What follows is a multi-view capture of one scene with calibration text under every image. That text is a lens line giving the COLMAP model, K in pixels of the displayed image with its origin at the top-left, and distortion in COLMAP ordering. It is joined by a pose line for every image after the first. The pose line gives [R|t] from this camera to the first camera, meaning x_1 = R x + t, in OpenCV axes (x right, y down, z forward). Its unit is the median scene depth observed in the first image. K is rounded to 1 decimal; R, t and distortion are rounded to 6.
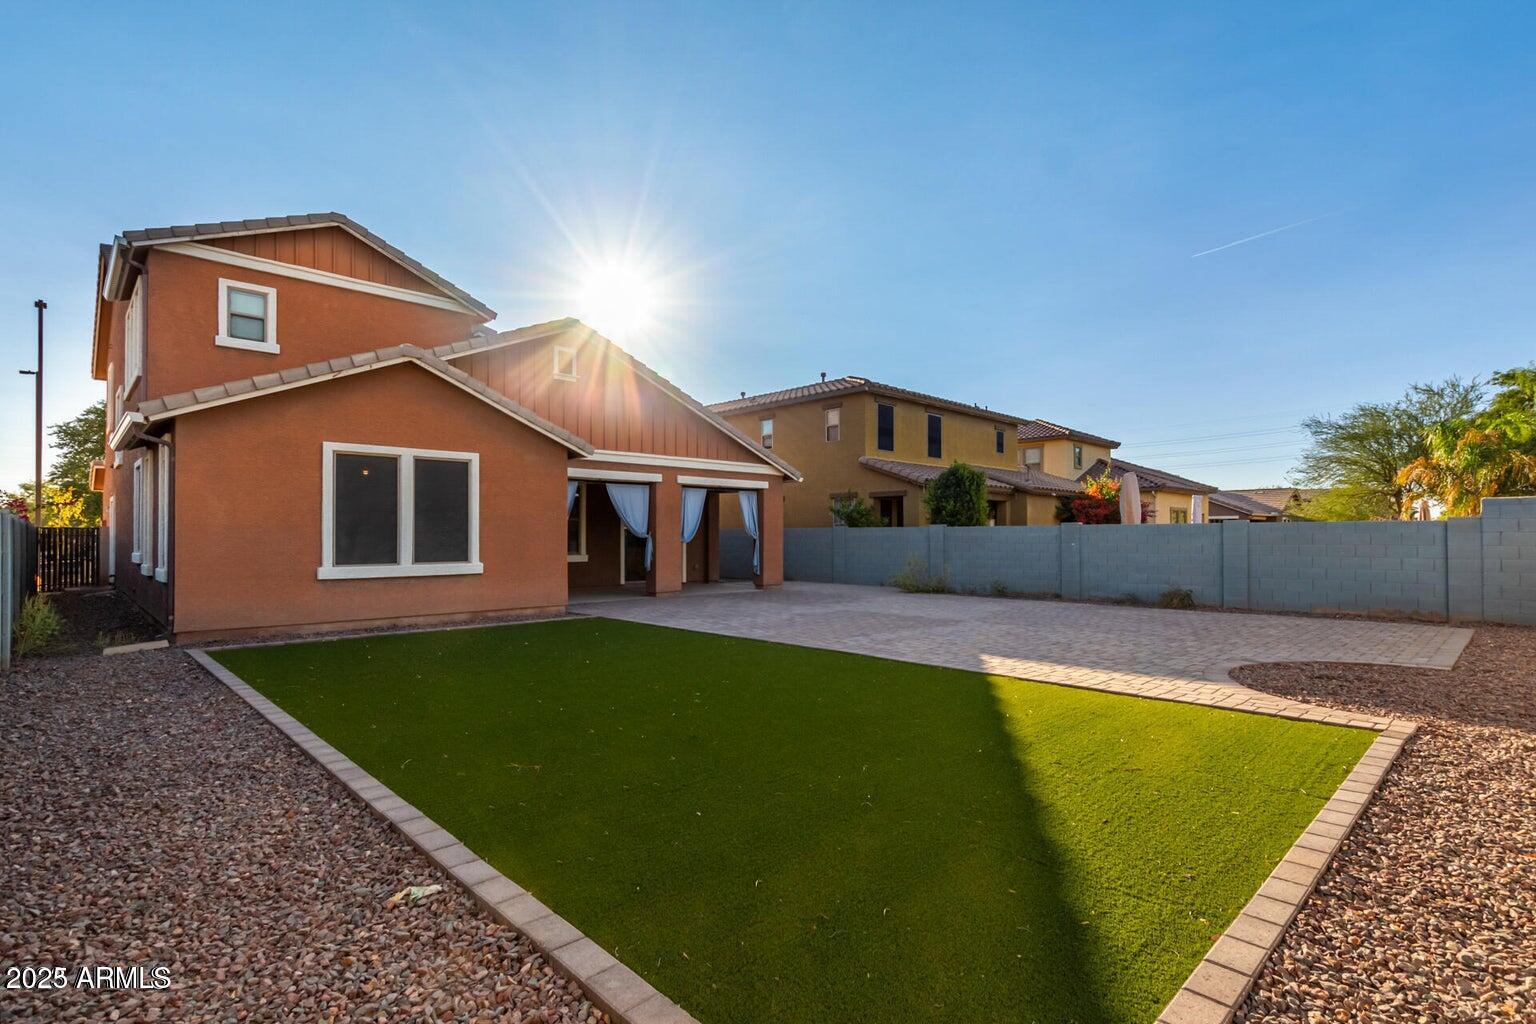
lens RADIAL K [[743.9, 0, 772.8], [0, 743.9, 526.5], [0, 0, 1]] dist [0.000256, -0.000190]
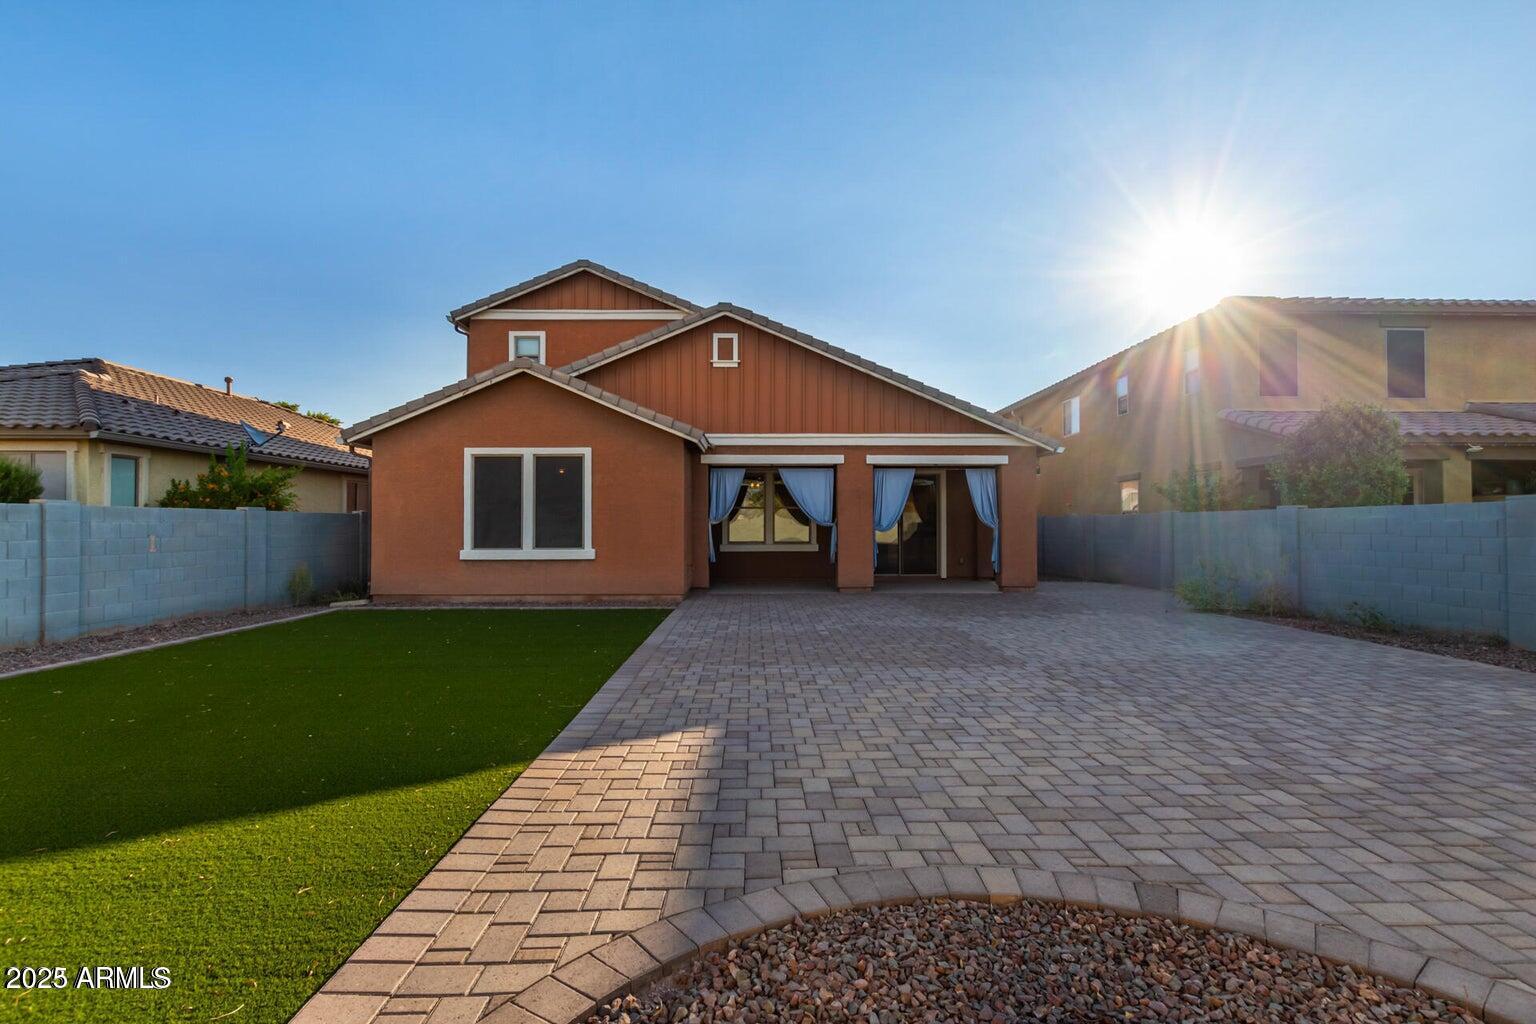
lens RADIAL K [[698.8, 0, 771.2], [0, 698.8, 515.0], [0, 0, 1]] dist [-0.001720, -0.000386]
pose [[0.723526, -0.012134, -0.690190, 0.454077], [0.009260, 0.999926, -0.007872, 0.008847], [0.690235, -0.000696, 0.723585, 0.416510]]
